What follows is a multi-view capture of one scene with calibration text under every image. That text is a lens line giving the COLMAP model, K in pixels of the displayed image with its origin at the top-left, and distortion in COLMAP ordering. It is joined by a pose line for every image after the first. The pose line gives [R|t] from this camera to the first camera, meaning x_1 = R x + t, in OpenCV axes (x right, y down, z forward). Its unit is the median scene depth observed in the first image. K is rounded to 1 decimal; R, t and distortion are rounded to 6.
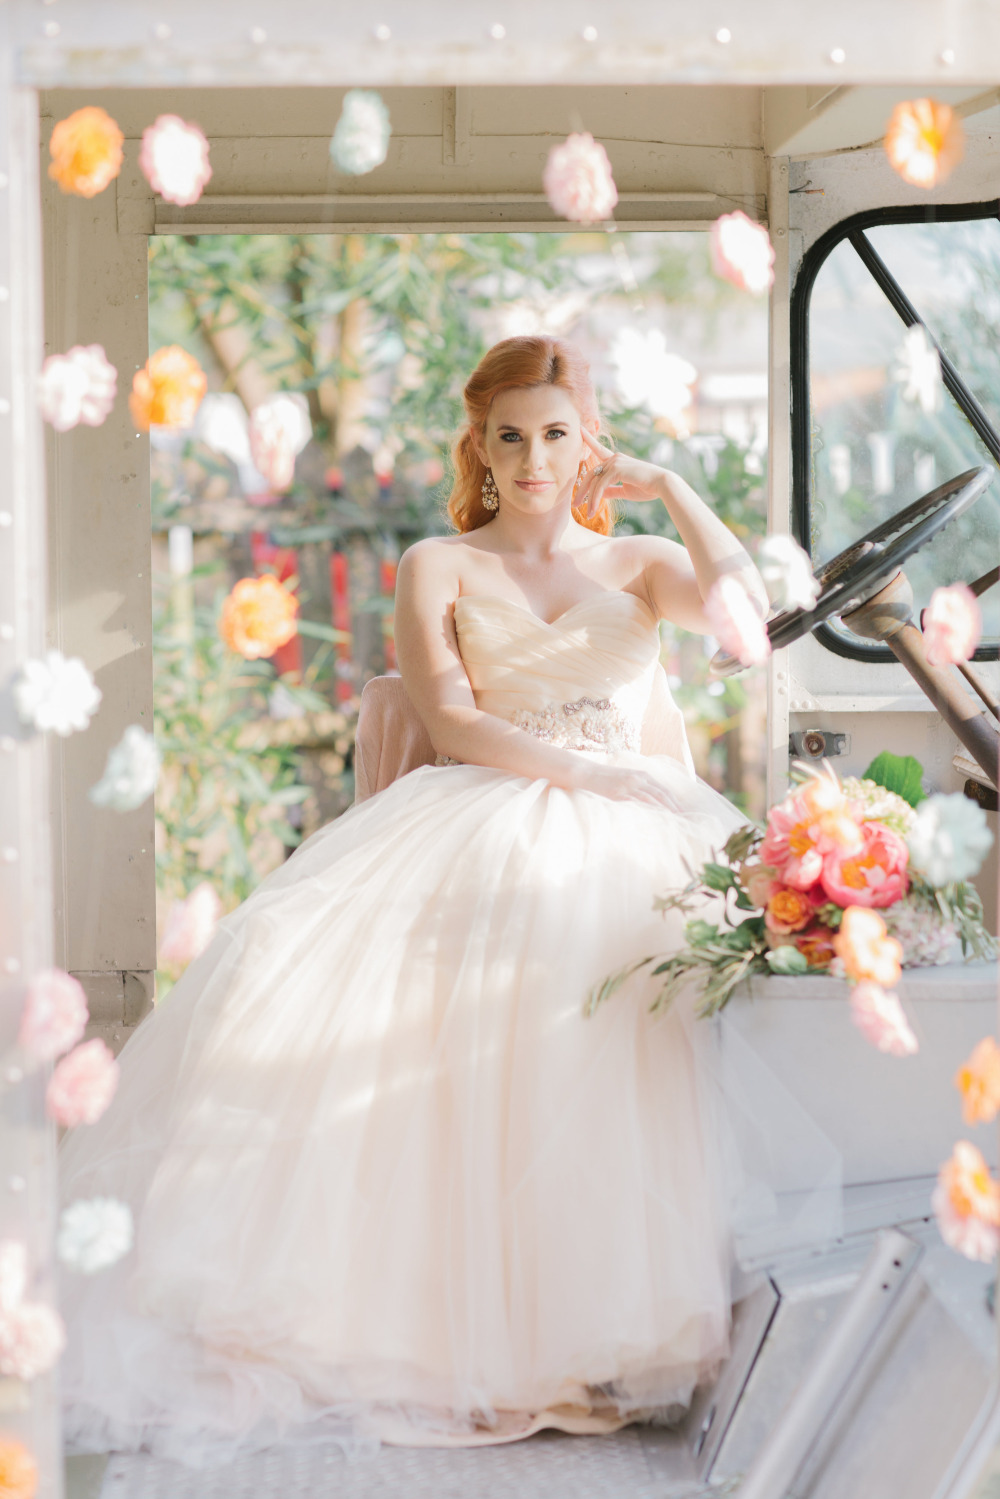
lens RADIAL K [[3463.7, 0, 500.0], [0, 3463.7, 749.5], [0, 0, 1]] dist [0.026788, -3.741432]
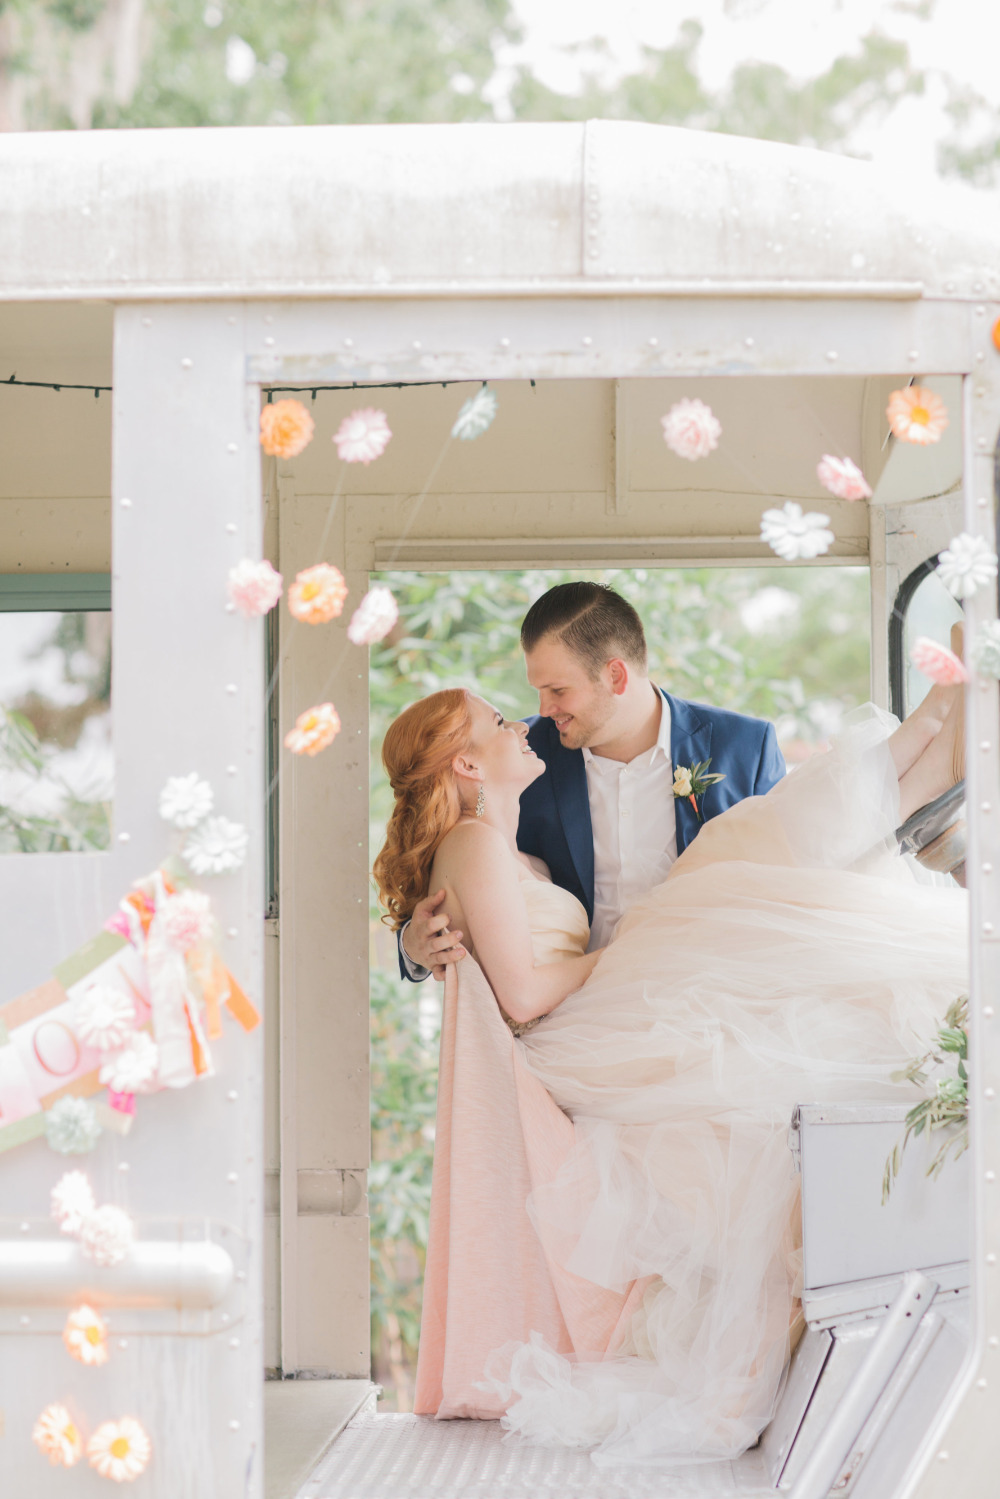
lens RADIAL K [[3789.8, 0, 500.0], [0, 3789.8, 749.5], [0, 0, 1]] dist [-0.332030, -0.220419]
pose [[0.995706, -0.005836, -0.092389, 0.070886], [-0.010144, 0.985122, -0.171557, 0.148391], [0.092016, 0.171758, 0.980833, -0.325104]]
